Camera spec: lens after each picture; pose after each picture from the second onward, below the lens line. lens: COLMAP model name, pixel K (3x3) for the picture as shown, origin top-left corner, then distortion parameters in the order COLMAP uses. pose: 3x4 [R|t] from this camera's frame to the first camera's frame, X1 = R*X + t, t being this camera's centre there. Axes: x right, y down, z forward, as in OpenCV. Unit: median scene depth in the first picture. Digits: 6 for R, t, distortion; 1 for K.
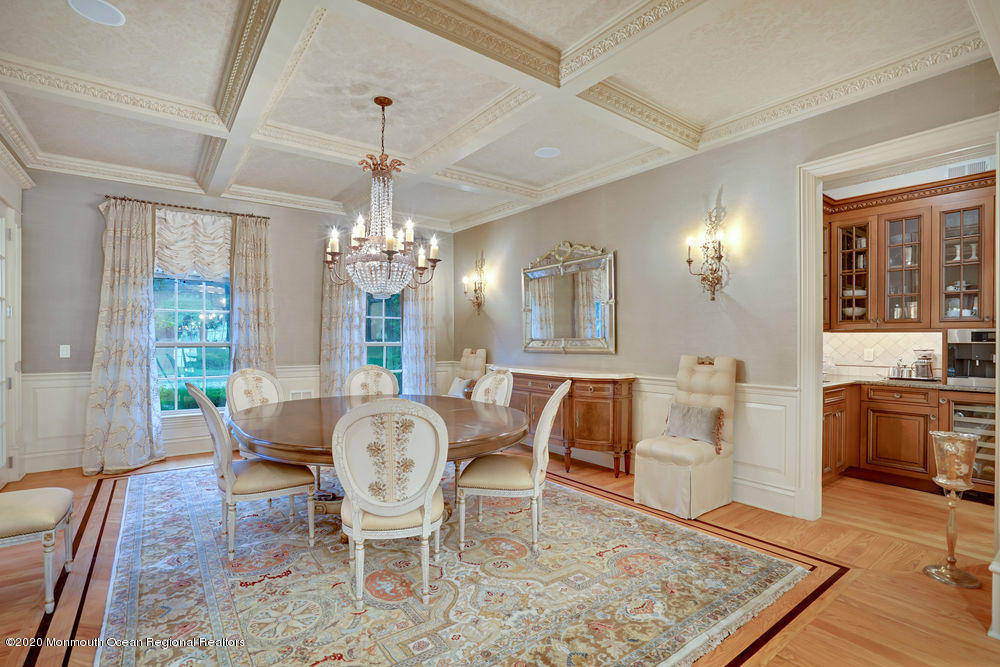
lens RADIAL K [[471.6, 0, 498.7], [0, 471.6, 340.5], [0, 0, 1]] dist [-0.052921, 0.020343]
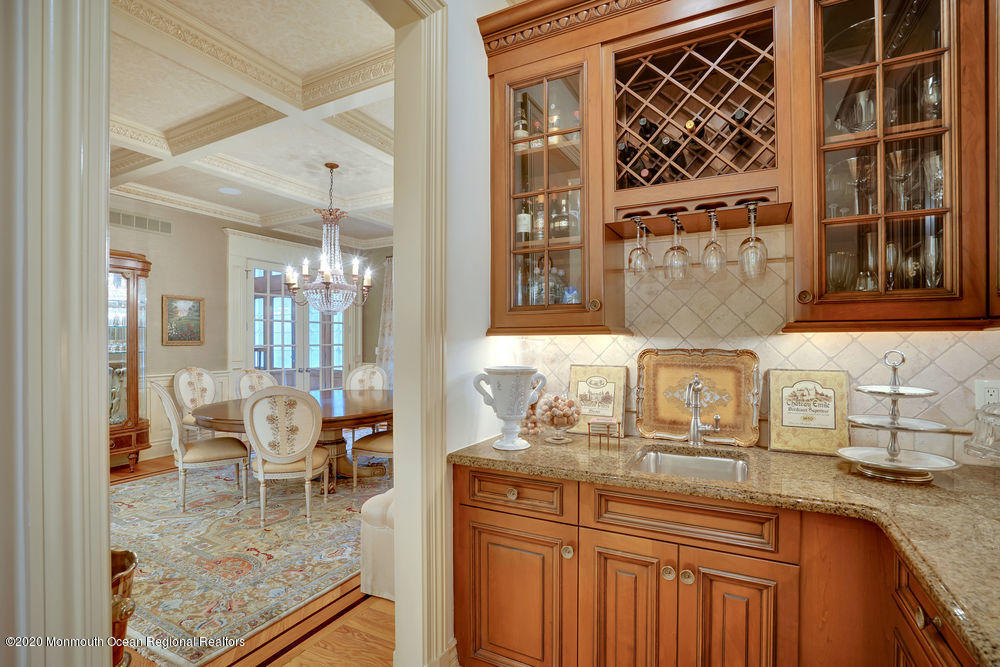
lens RADIAL K [[471.6, 0, 498.7], [0, 471.6, 340.5], [0, 0, 1]] dist [-0.052921, 0.020343]
pose [[0.430786, -0.002817, -0.902450, 1.399033], [0.001859, 0.999996, -0.002234, -0.016546], [0.902452, -0.000716, 0.430790, 1.041532]]
